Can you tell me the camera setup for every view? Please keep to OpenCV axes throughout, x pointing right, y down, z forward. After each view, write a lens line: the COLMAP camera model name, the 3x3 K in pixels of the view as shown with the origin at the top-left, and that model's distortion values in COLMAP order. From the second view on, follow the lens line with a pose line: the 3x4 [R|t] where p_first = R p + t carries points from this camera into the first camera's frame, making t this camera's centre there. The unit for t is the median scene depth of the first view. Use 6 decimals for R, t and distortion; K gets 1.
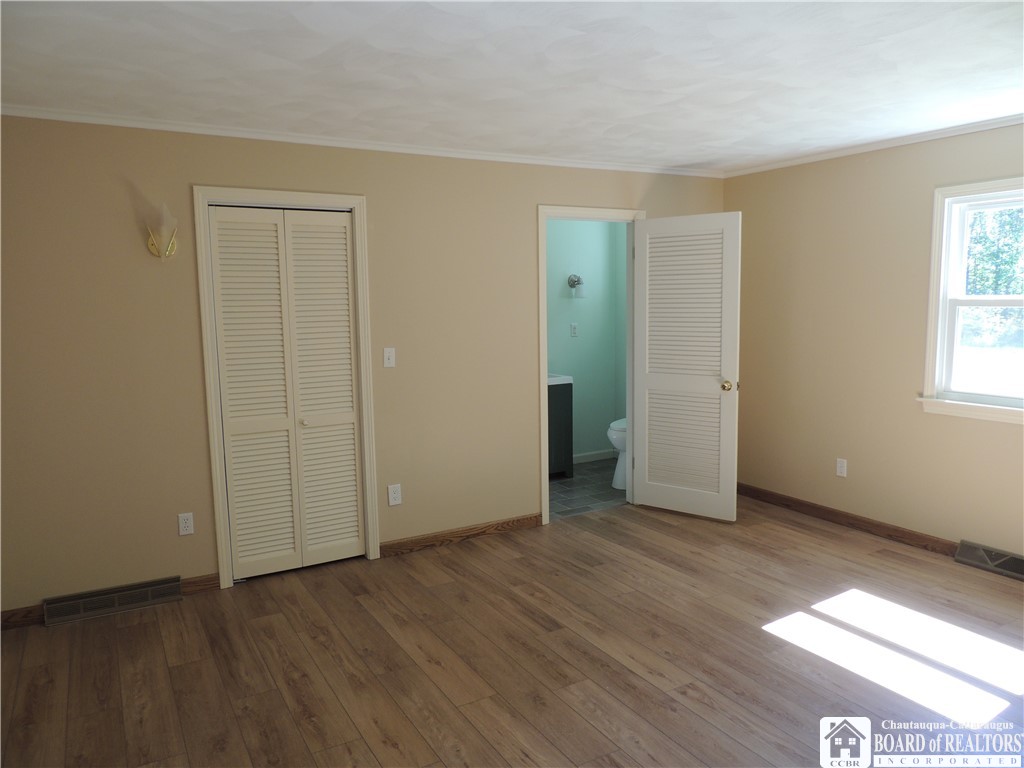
lens RADIAL K [[725.0, 0, 512.0], [0, 725.0, 384.0], [0, 0, 1]] dist [-0.029890, 0.002562]
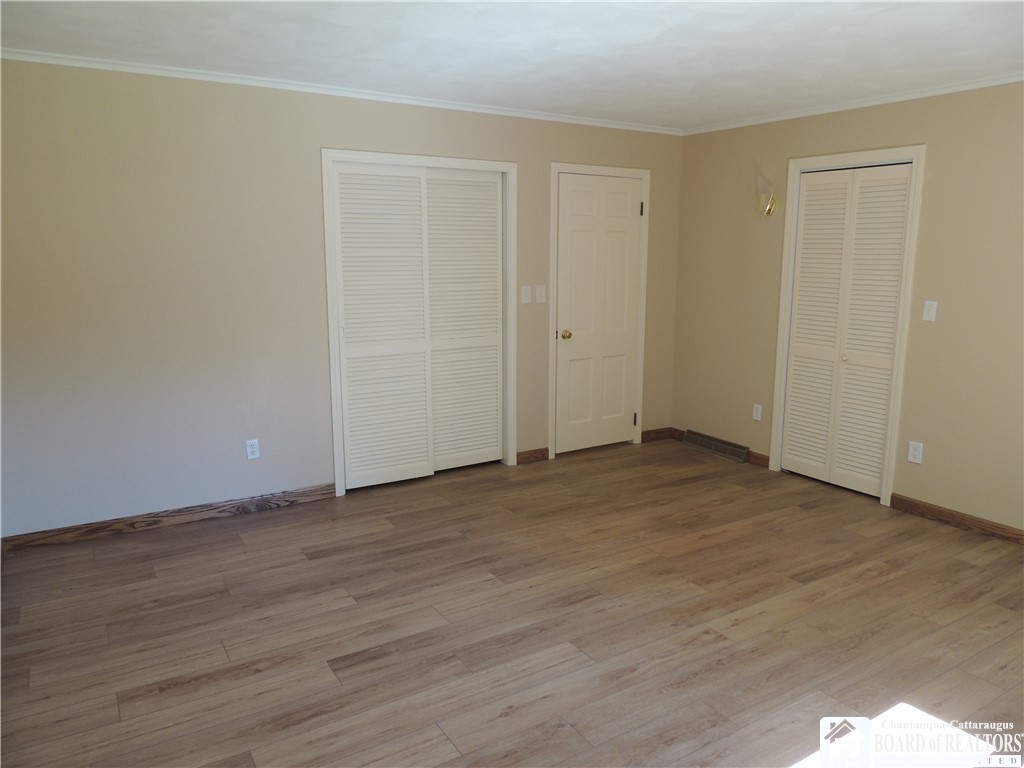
lens RADIAL K [[725.0, 0, 512.0], [0, 725.0, 384.0], [0, 0, 1]] dist [-0.029890, 0.002562]
pose [[0.027874, 0.196011, -0.980205, 0.880356], [-0.123265, 0.973776, 0.191220, -0.064279], [0.991982, 0.115495, 0.051305, 0.465271]]
